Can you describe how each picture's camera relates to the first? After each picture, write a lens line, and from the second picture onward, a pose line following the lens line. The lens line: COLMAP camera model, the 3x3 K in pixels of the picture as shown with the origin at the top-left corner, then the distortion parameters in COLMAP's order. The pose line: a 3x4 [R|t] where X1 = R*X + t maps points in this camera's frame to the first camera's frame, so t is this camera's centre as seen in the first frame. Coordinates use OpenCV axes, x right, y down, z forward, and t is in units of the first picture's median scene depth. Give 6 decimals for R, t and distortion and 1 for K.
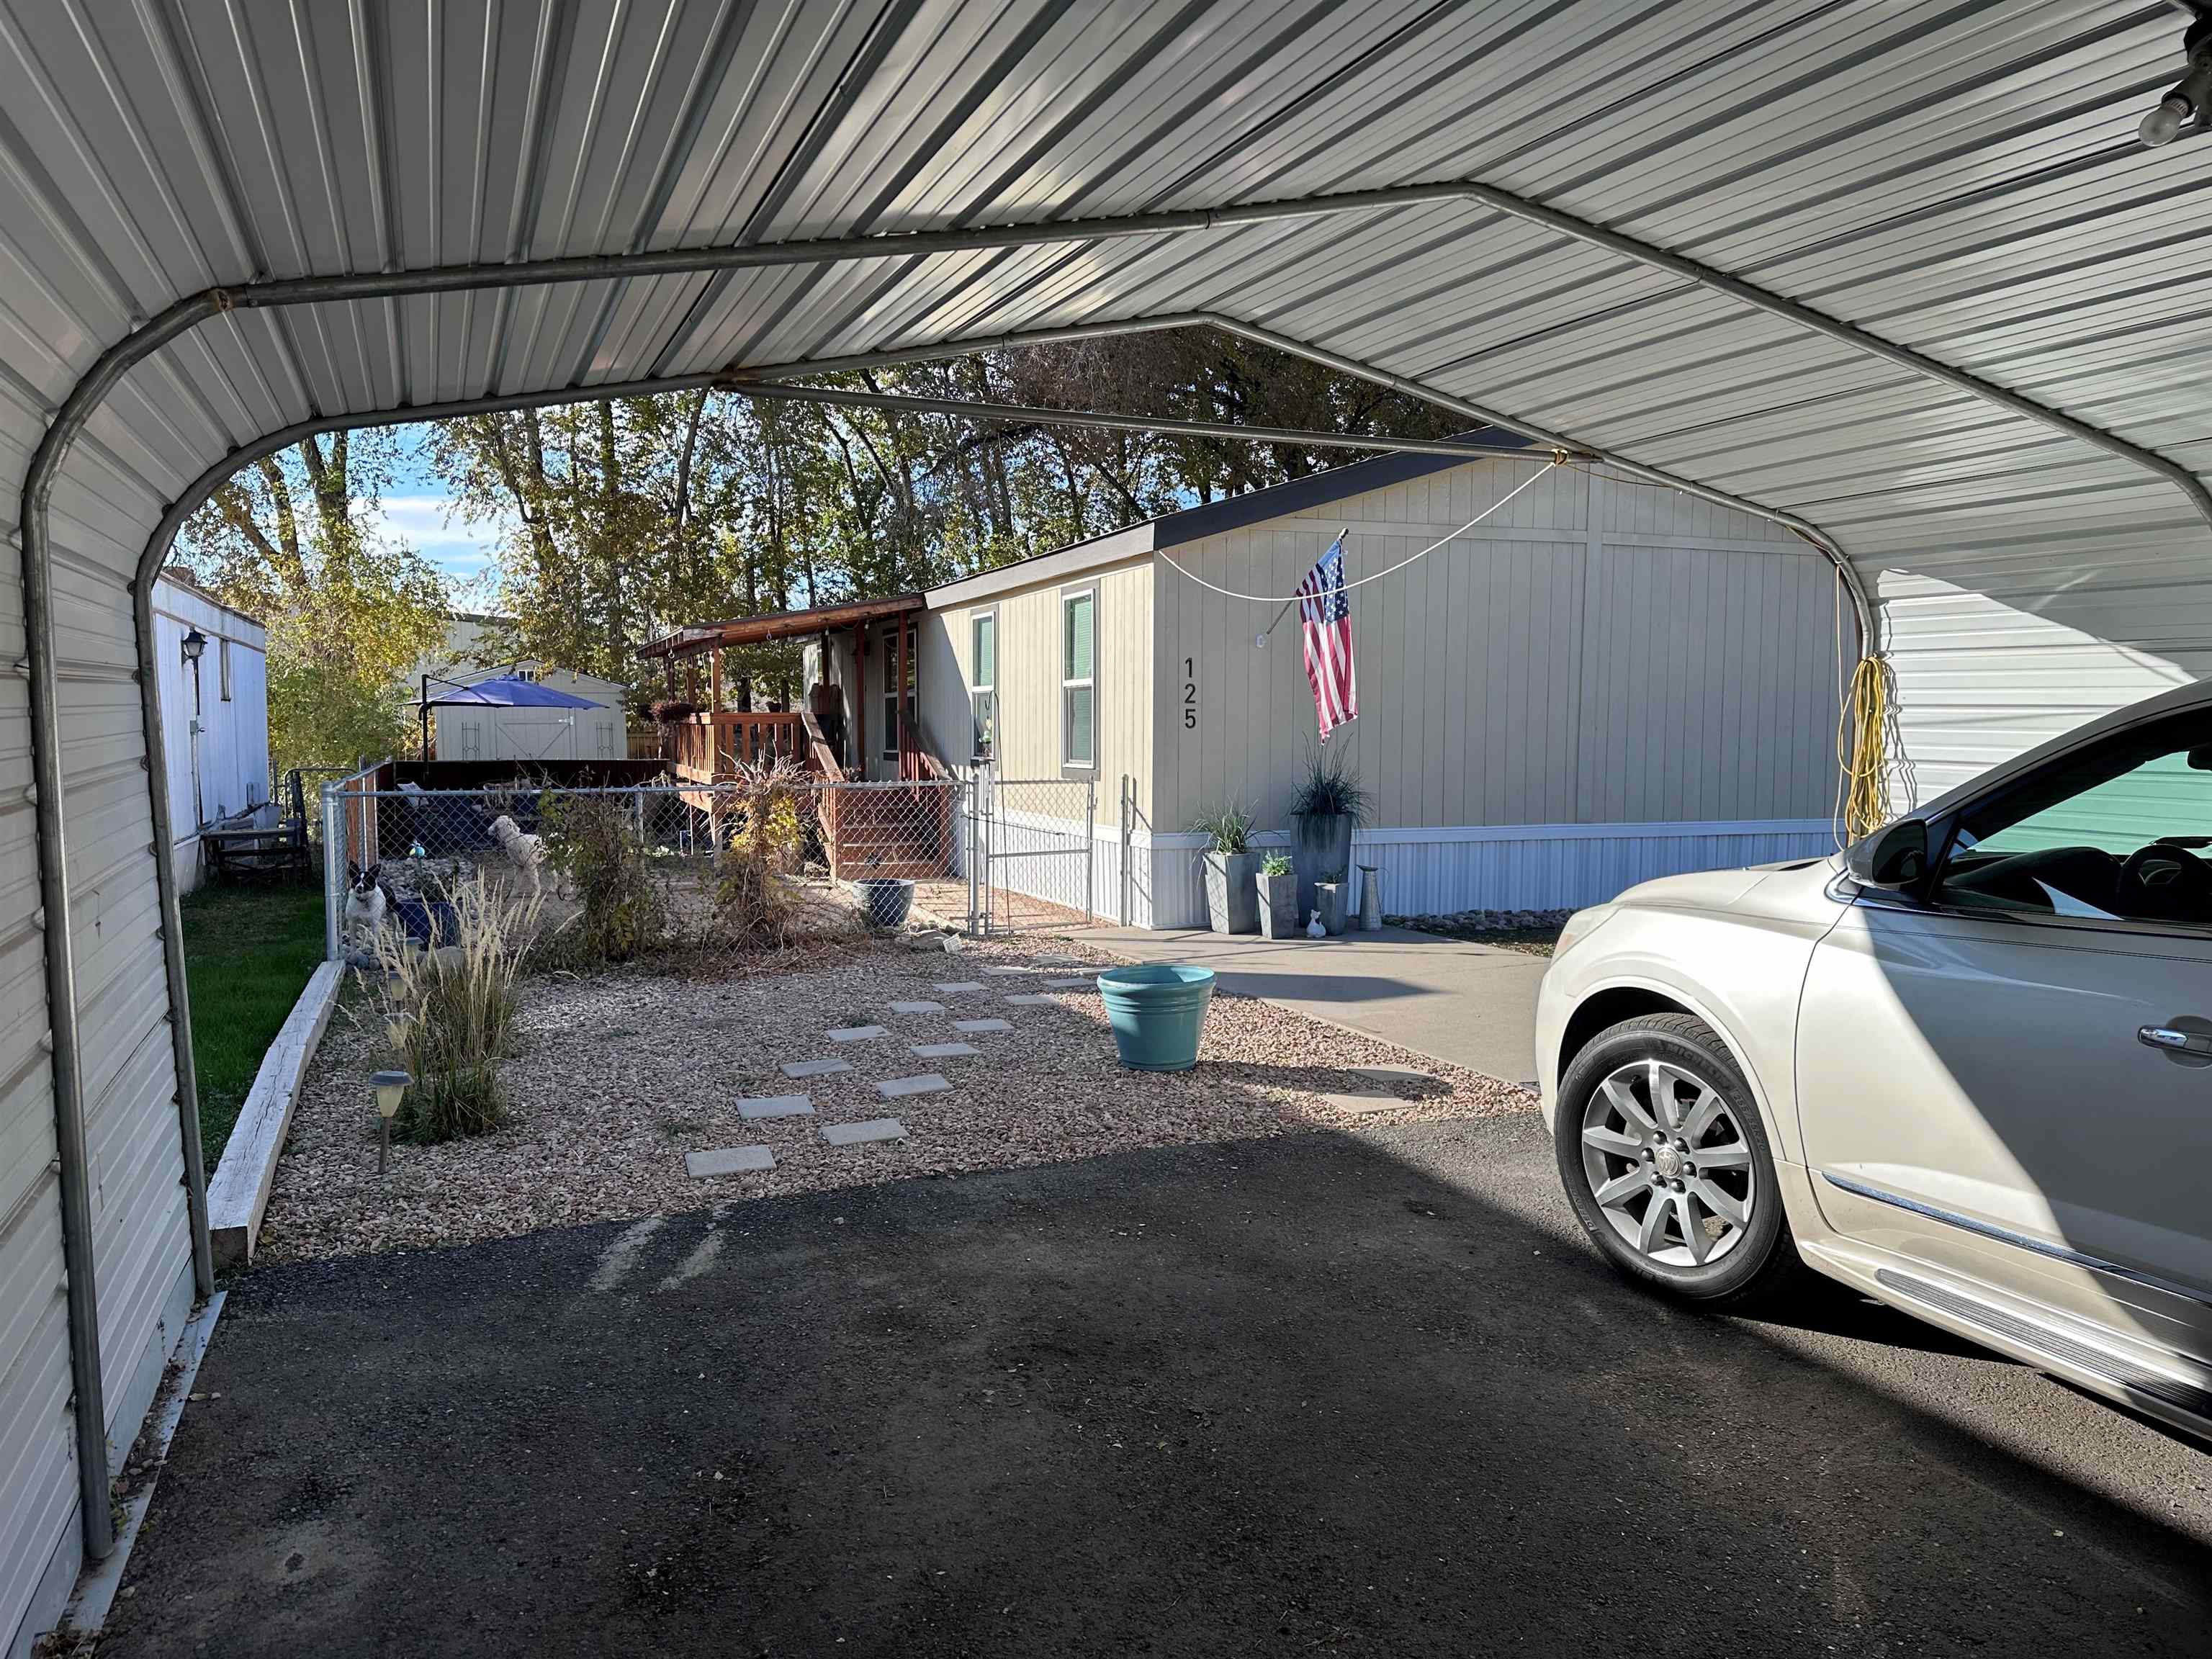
lens RADIAL K [[1573.7, 0, 1133.5], [0, 1573.7, 828.1], [0, 0, 1]] dist [0.066534, -0.106720]
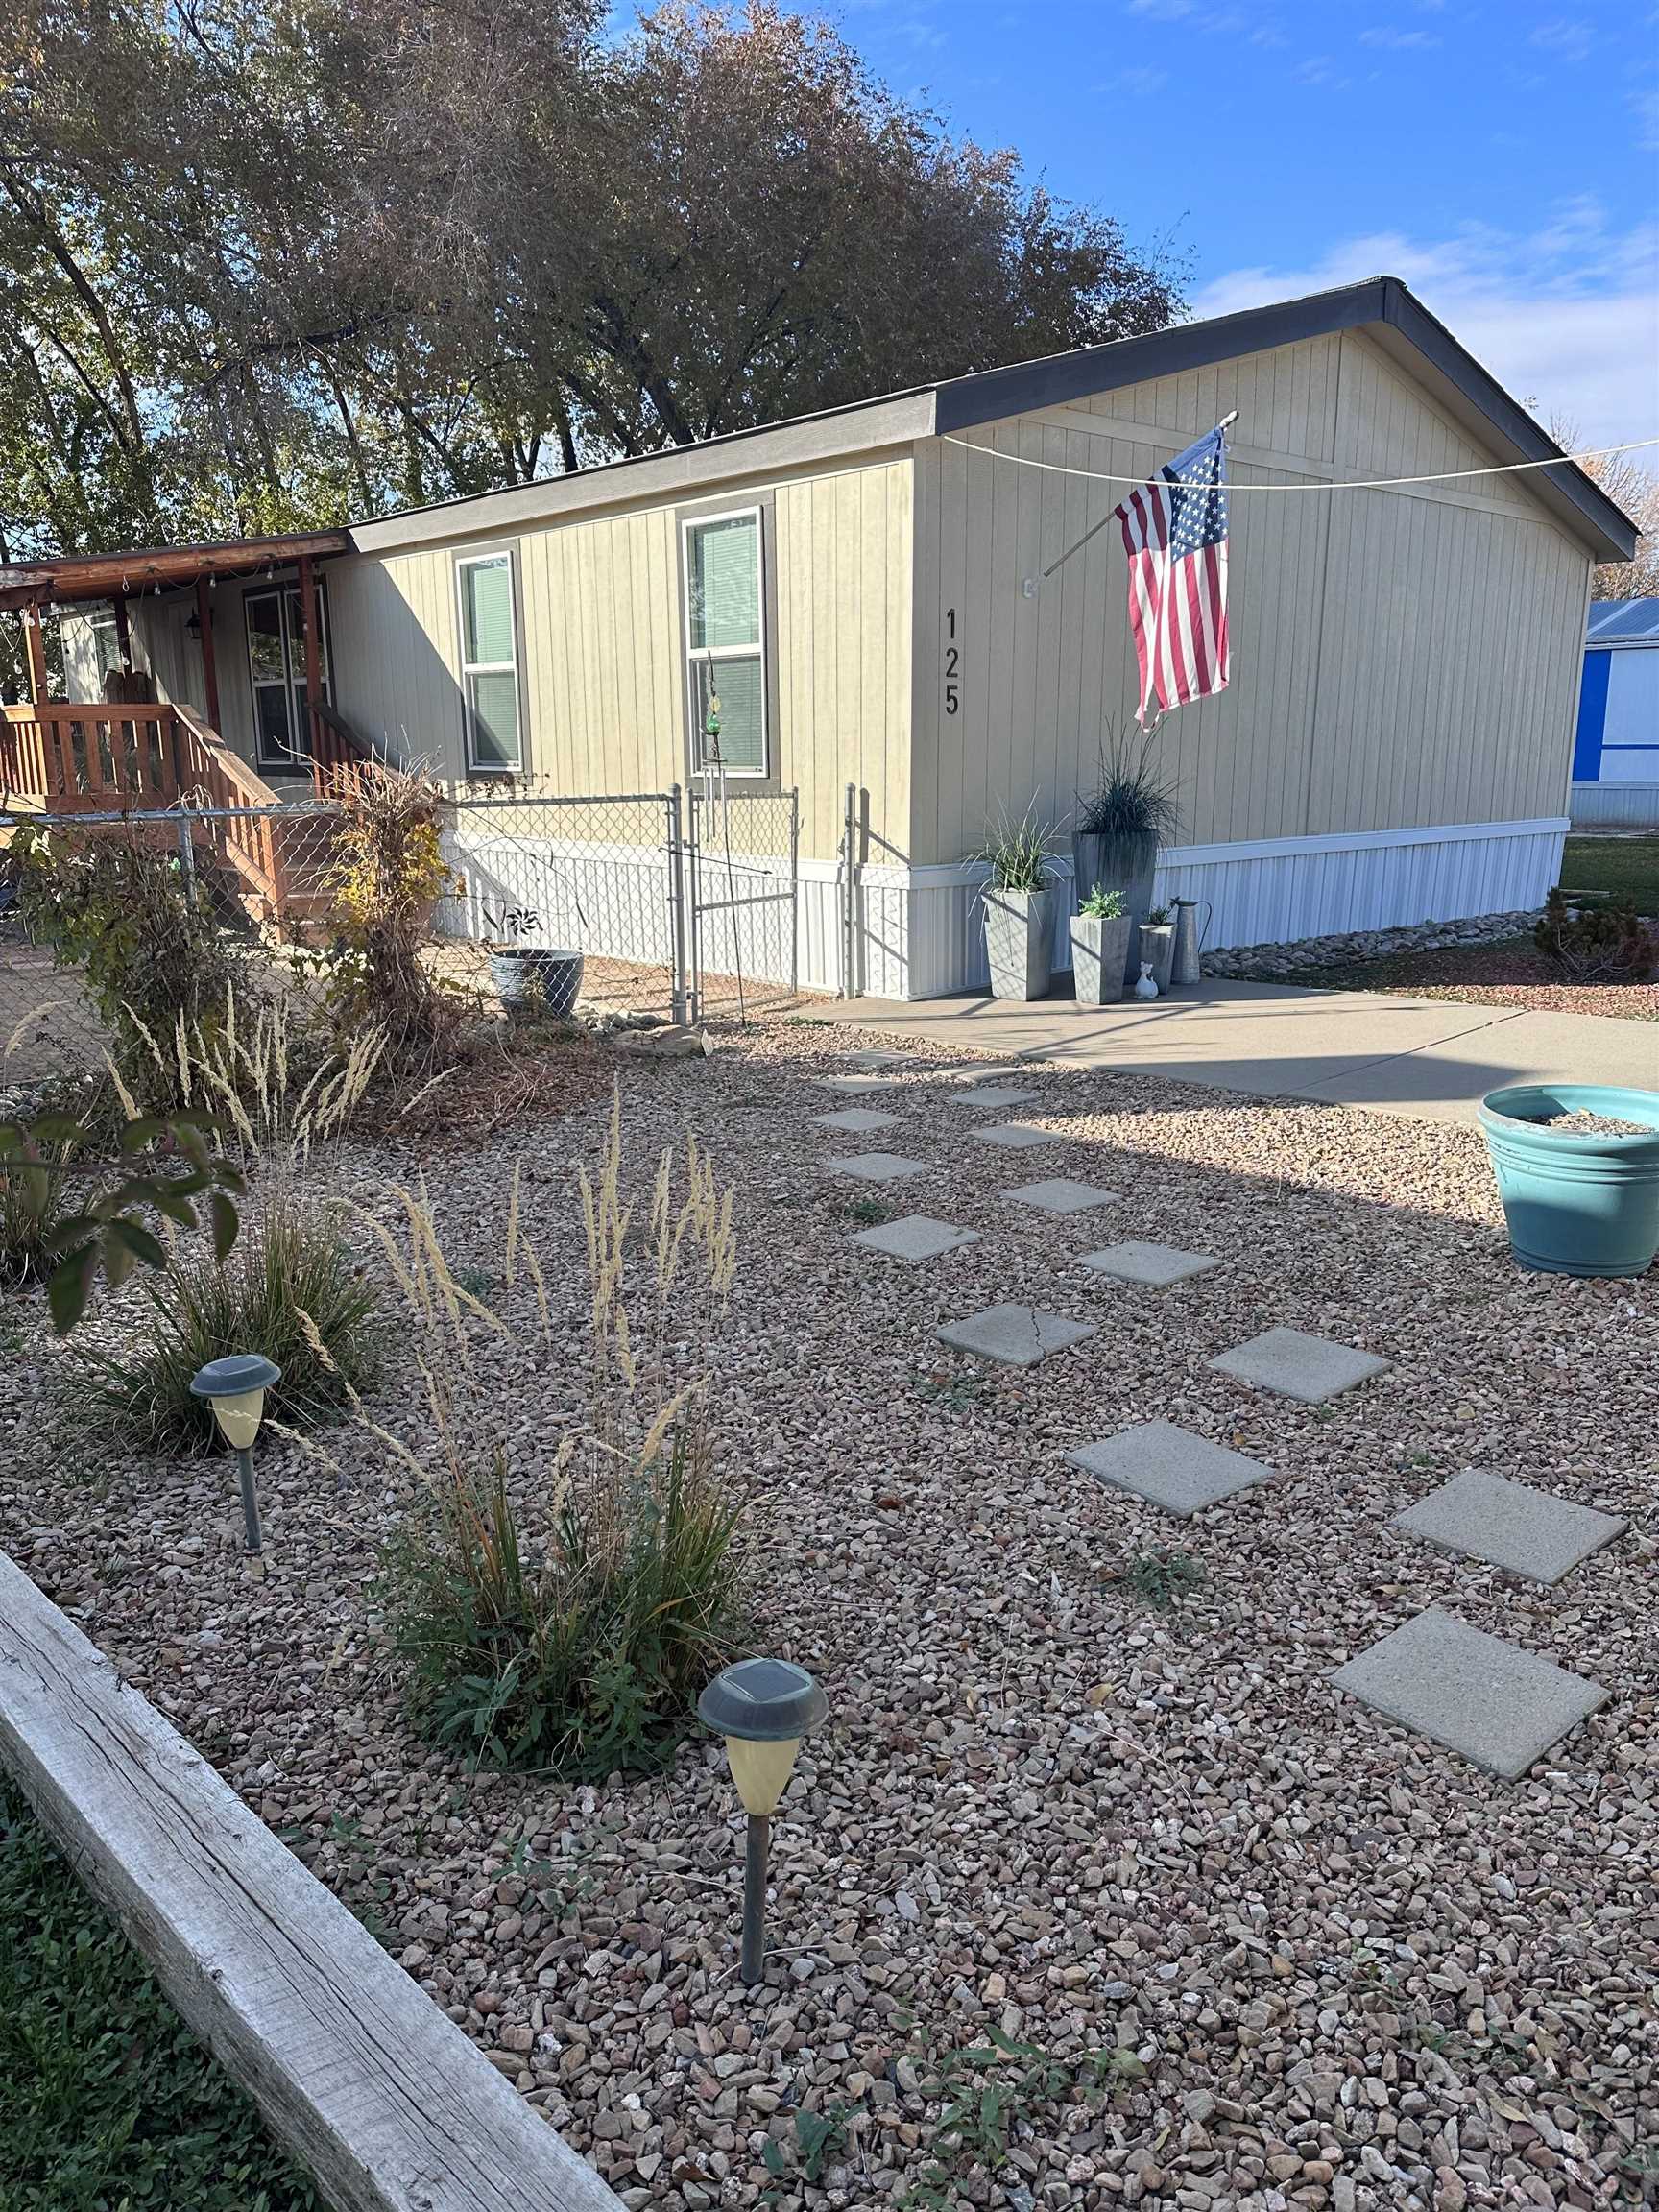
lens RADIAL K [[1535.4, 0, 824.2], [0, 1535.4, 1094.6], [0, 0, 1]] dist [0.140938, -0.227218]
pose [[0.937425, -0.085202, 0.337601, -0.267651], [0.032697, 0.986855, 0.158265, -0.006440], [-0.346648, -0.137323, 0.927889, 0.348579]]
